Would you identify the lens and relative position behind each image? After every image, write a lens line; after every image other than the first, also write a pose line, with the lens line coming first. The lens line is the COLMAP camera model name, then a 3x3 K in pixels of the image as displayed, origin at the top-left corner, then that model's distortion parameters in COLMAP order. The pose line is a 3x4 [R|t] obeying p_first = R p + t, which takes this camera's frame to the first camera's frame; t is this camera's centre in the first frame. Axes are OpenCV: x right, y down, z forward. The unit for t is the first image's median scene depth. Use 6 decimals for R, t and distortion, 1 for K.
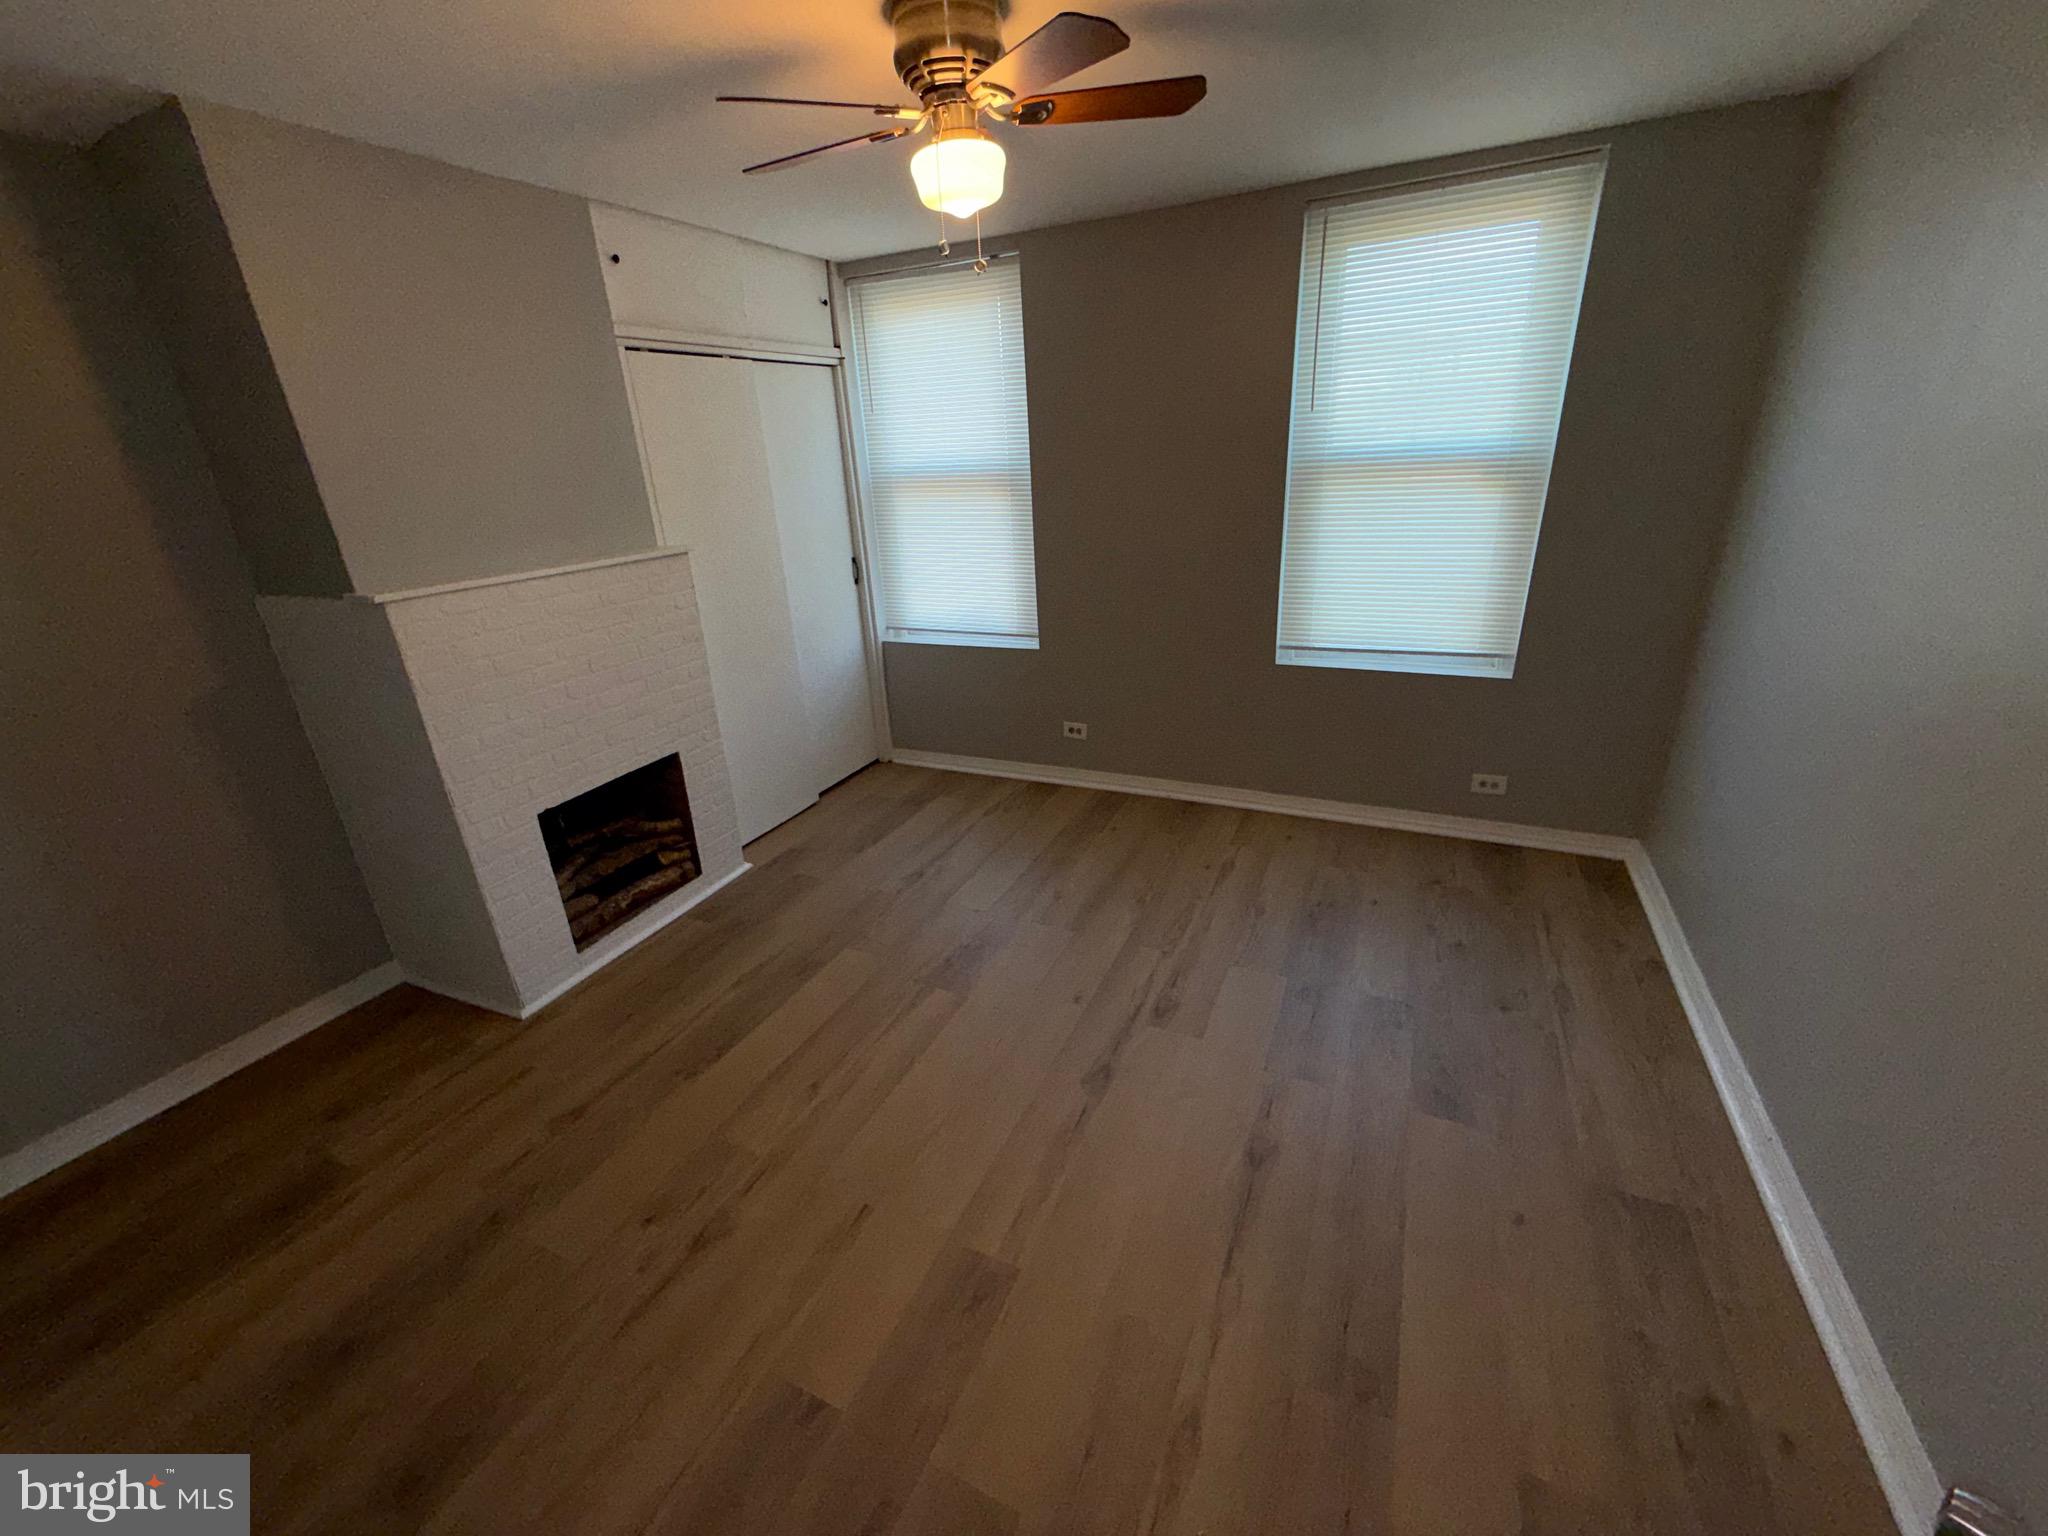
lens RADIAL K [[816.5, 0, 1018.7], [0, 816.5, 772.1], [0, 0, 1]] dist [0.001831, -0.000805]
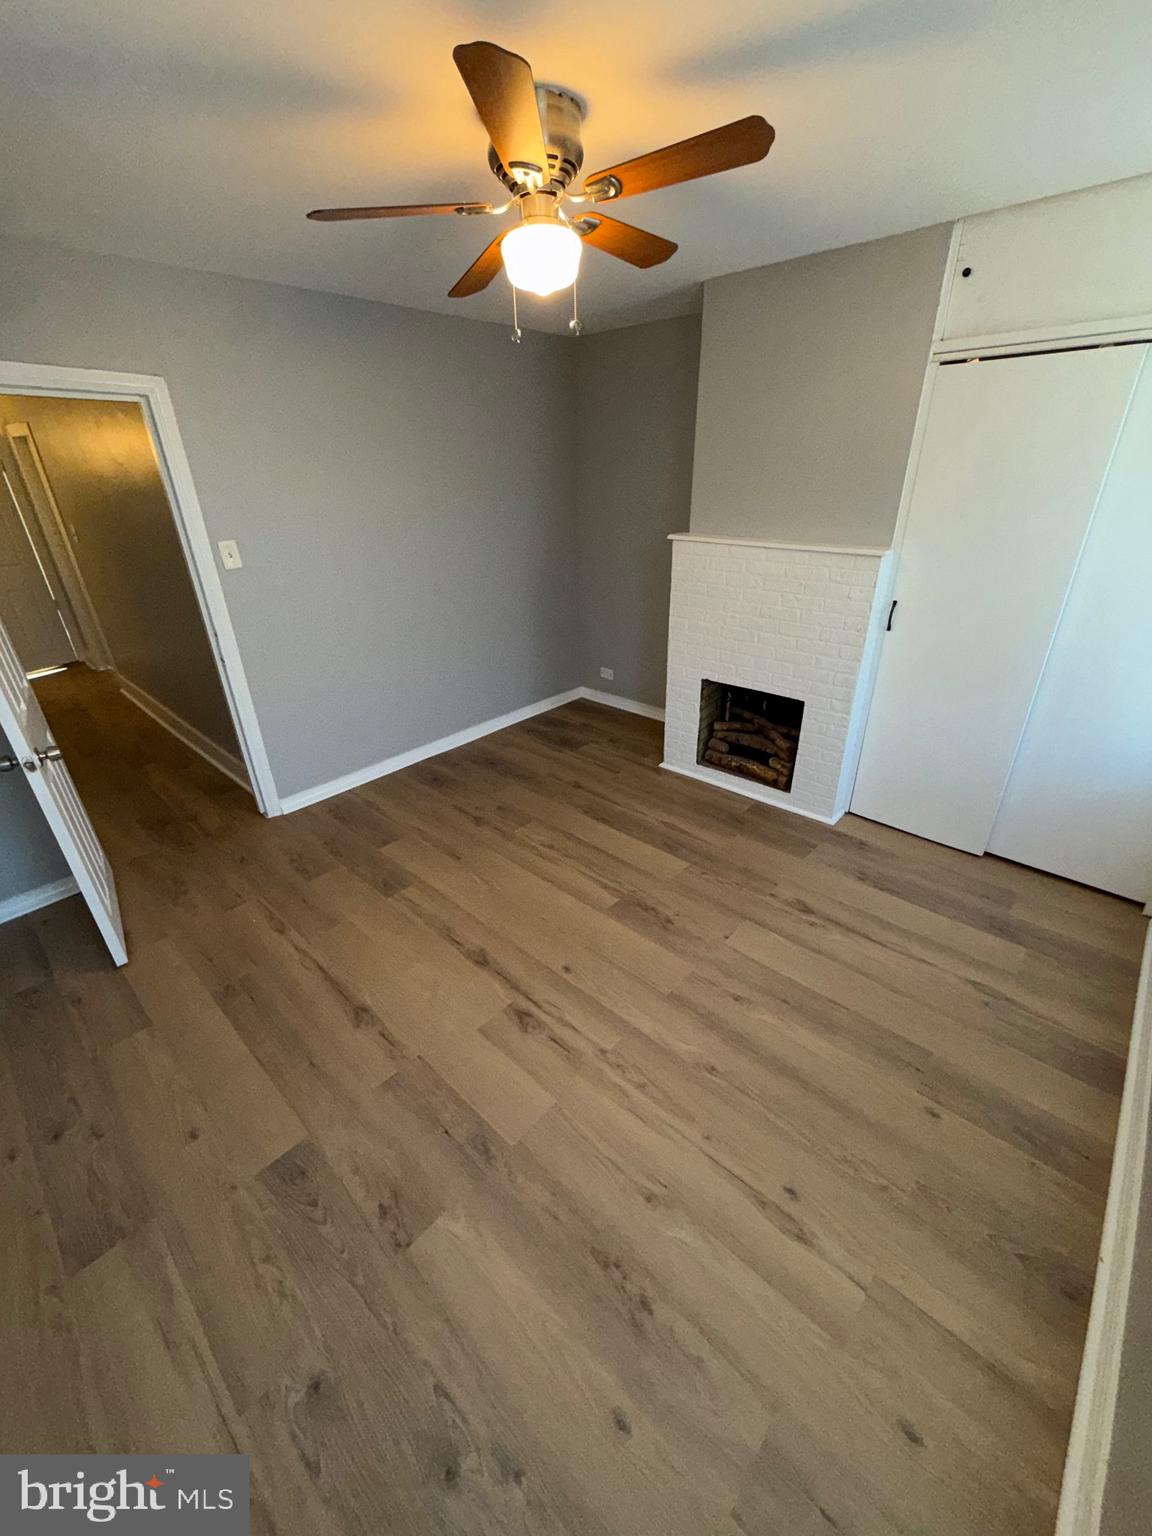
lens RADIAL K [[612.3, 0, 575.8], [0, 612.3, 765.9], [0, 0, 1]] dist [0.001831, -0.000805]
pose [[-0.300620, 0.475161, -0.826952, 0.634229], [-0.319652, 0.766714, 0.556751, -0.429781], [0.898582, 0.431708, -0.078603, 0.907144]]
